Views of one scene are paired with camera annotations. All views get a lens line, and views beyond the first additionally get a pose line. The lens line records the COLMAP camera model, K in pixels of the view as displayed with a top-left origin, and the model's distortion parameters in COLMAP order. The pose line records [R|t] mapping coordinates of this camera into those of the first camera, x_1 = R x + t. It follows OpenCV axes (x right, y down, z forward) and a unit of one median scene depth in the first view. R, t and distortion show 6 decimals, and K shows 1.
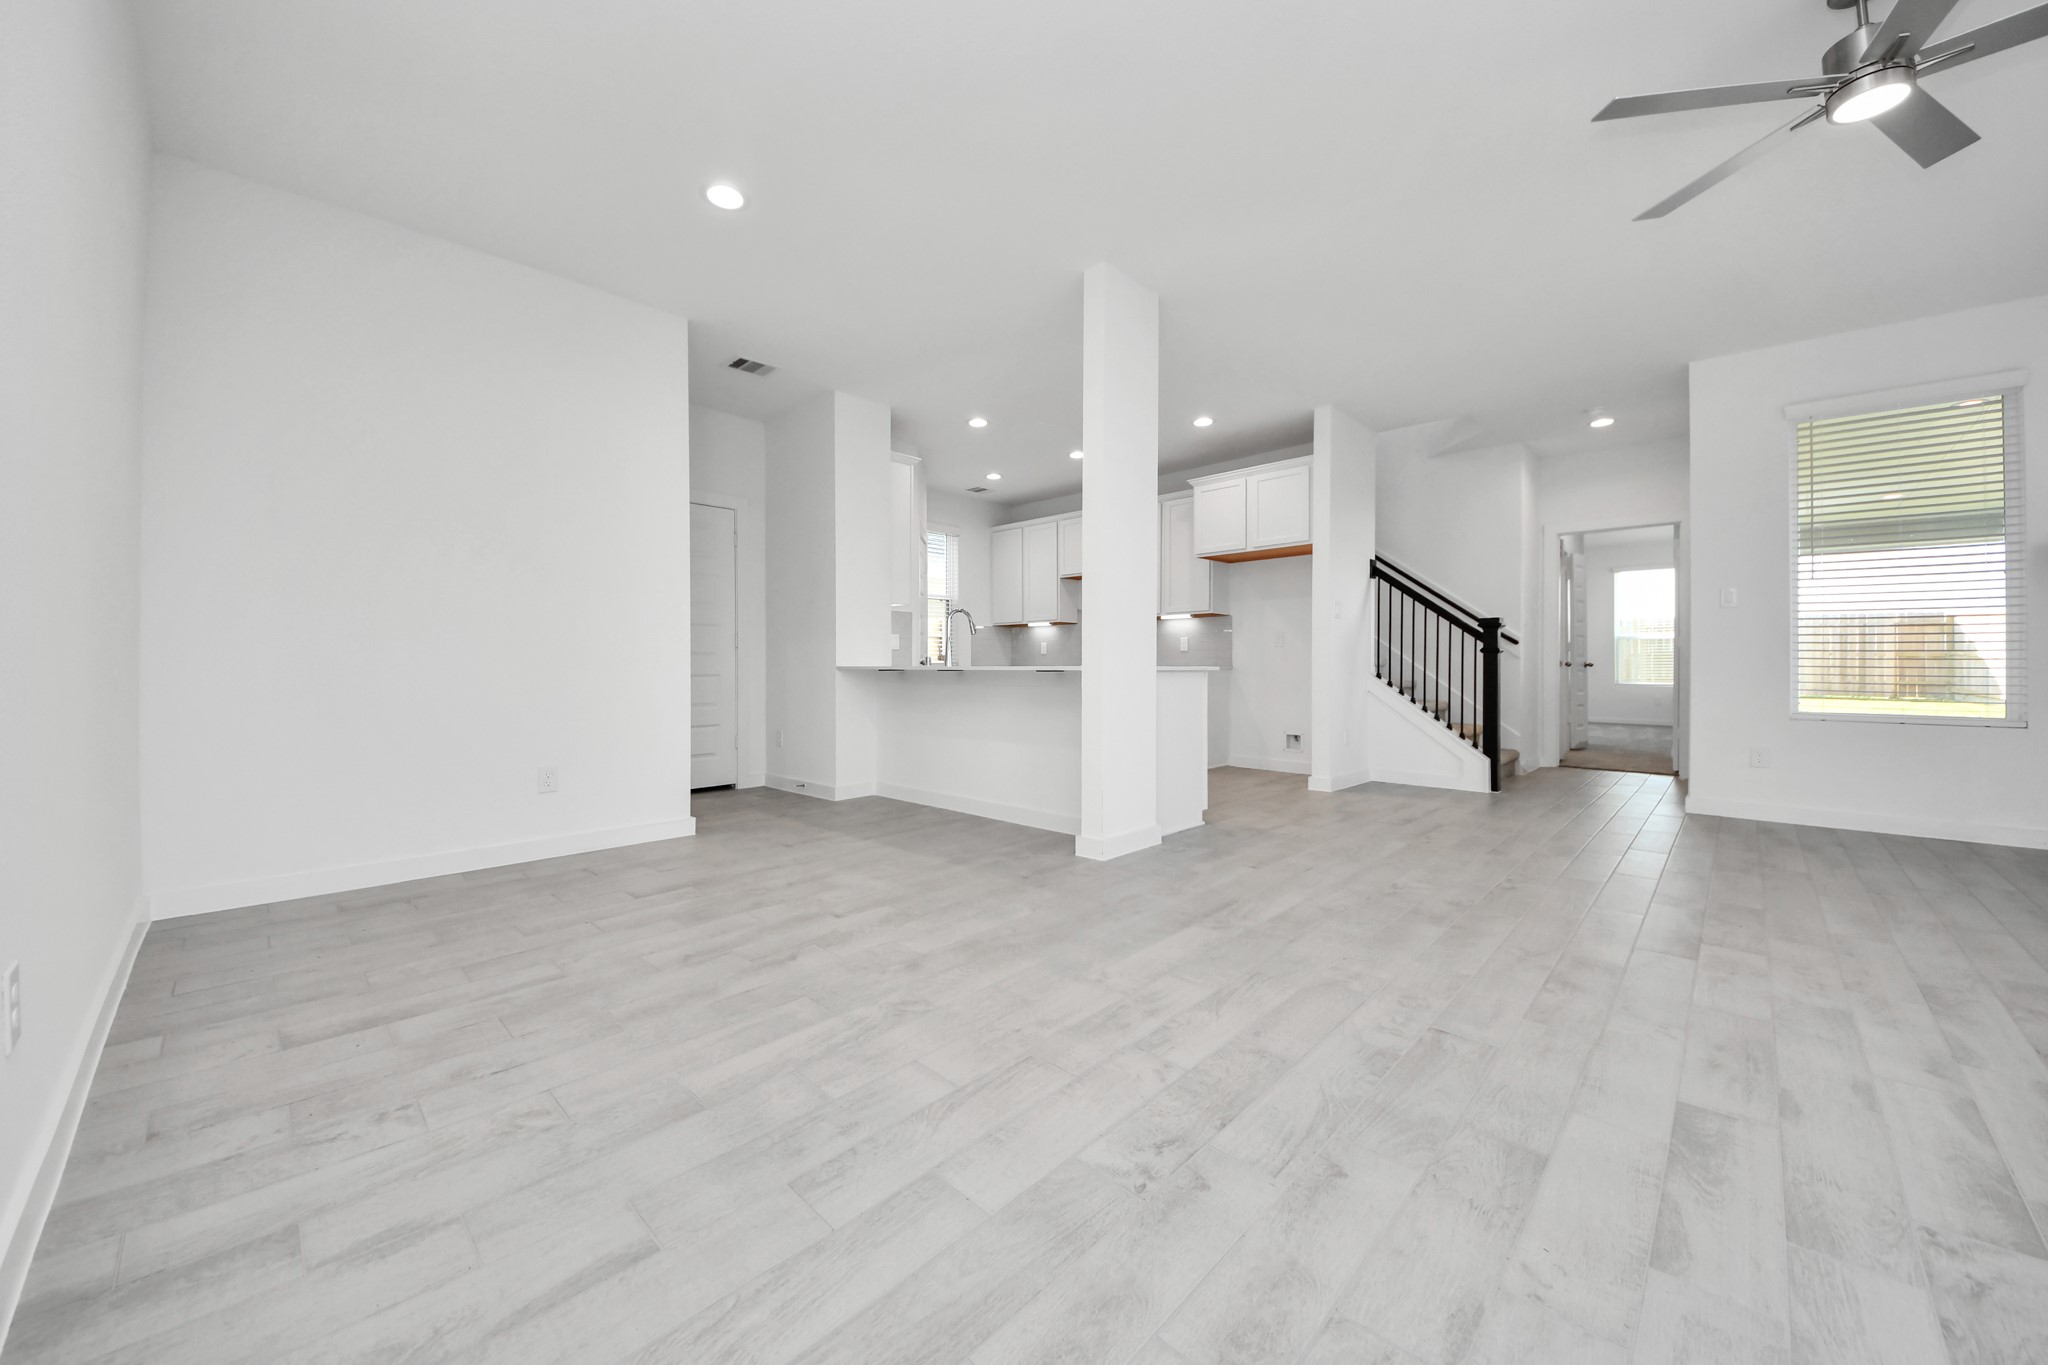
lens RADIAL K [[737.0, 0, 996.7], [0, 737.0, 667.8], [0, 0, 1]] dist [0.001842, -0.002633]
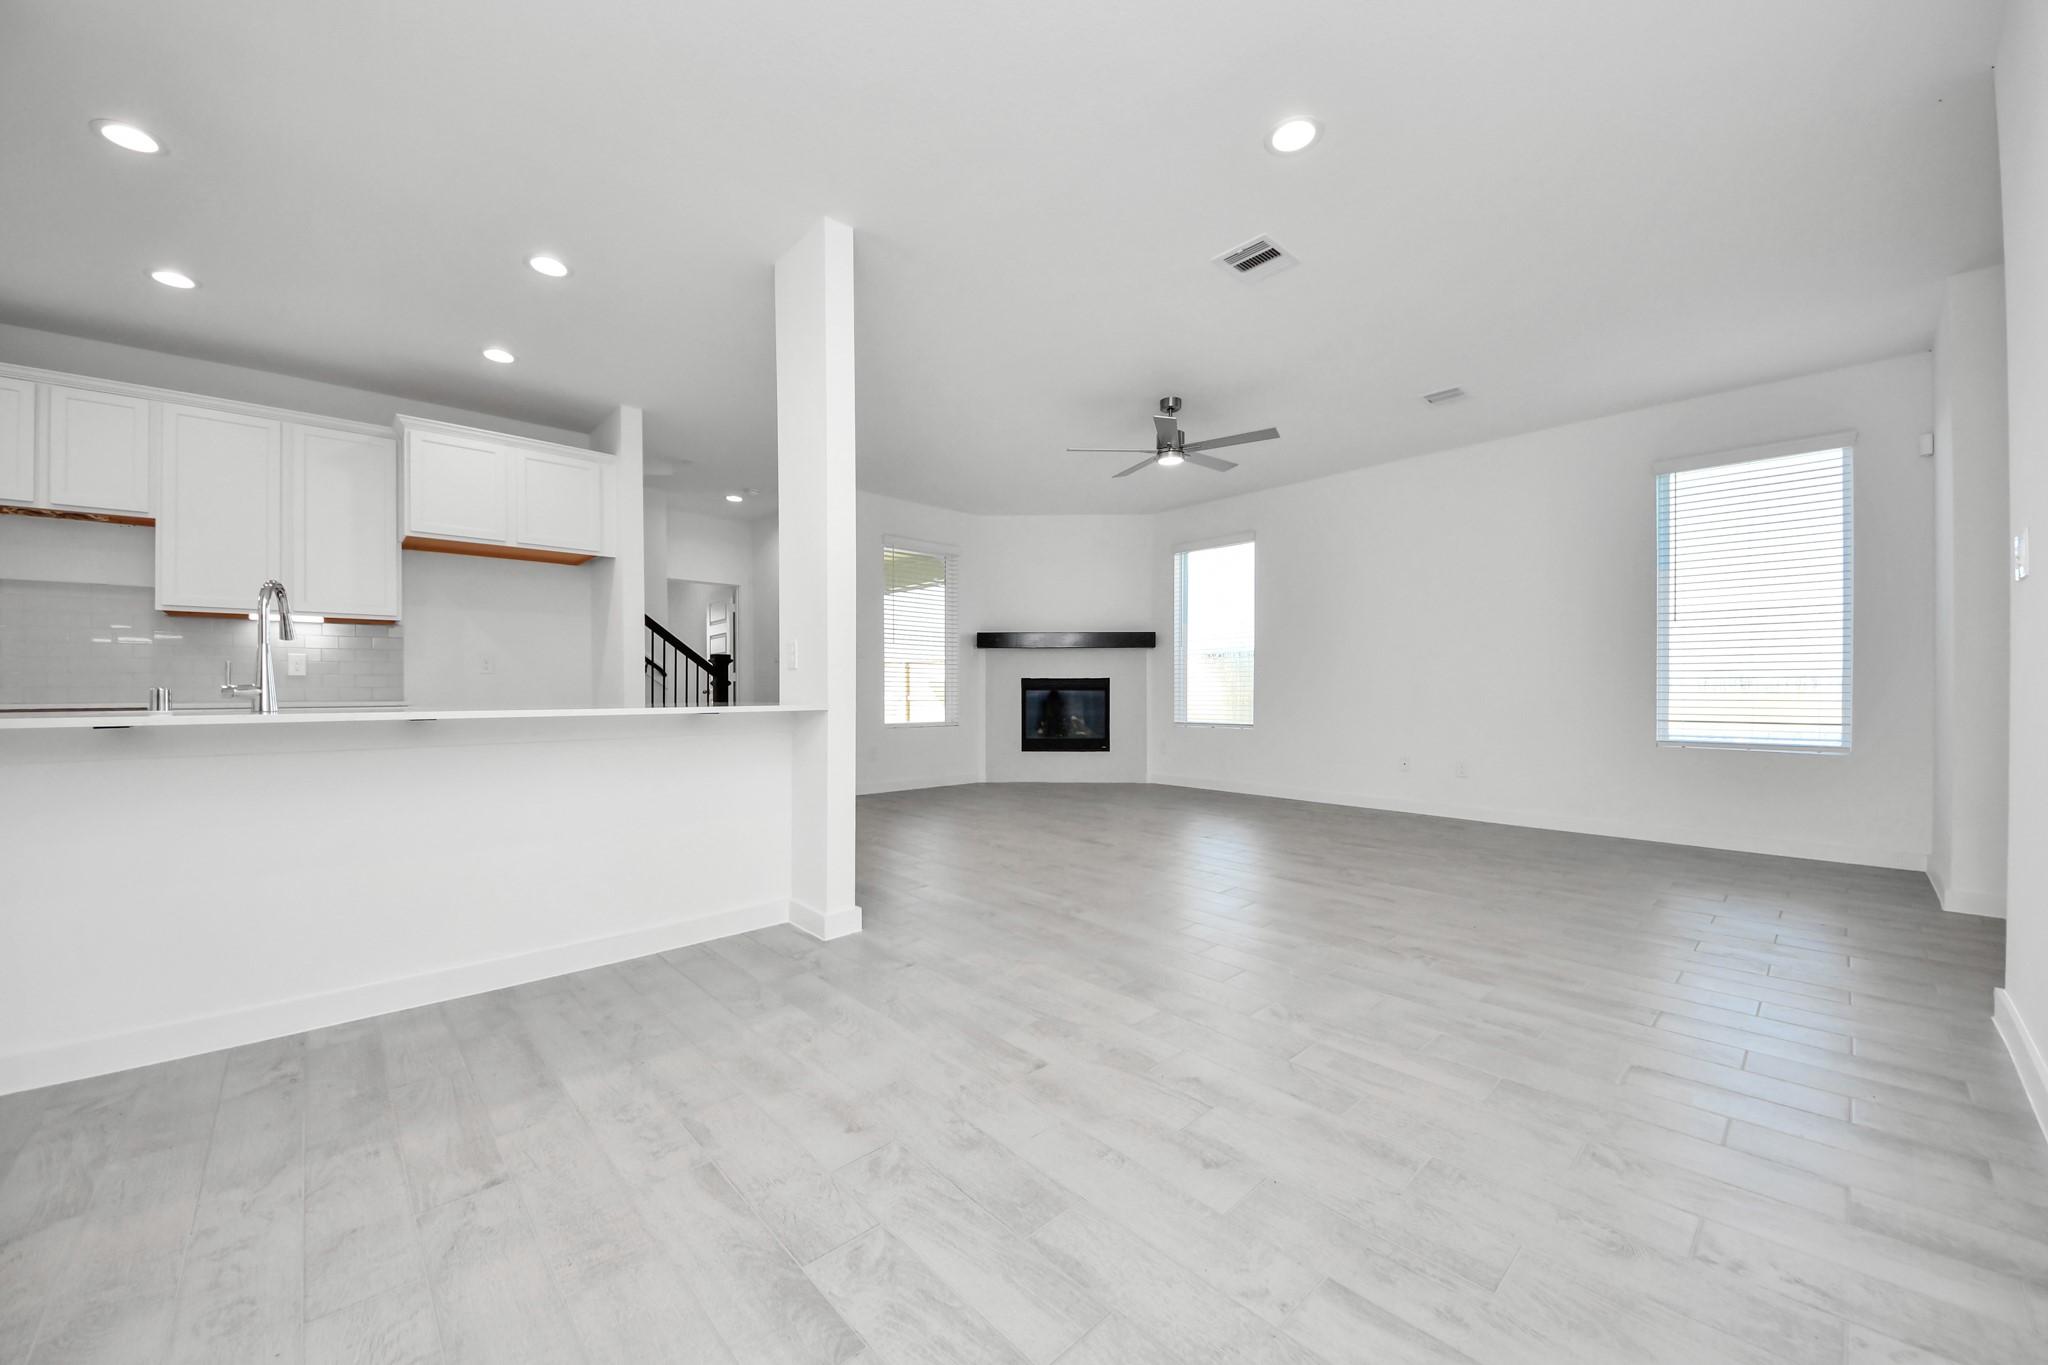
lens RADIAL K [[737.0, 0, 1083.1], [0, 737.0, 673.5], [0, 0, 1]] dist [0.001842, -0.002633]
pose [[0.037964, 0.012454, 0.999201, -0.855751], [0.011341, 0.999853, -0.012893, -0.030596], [-0.999215, 0.011821, 0.037817, 0.853567]]
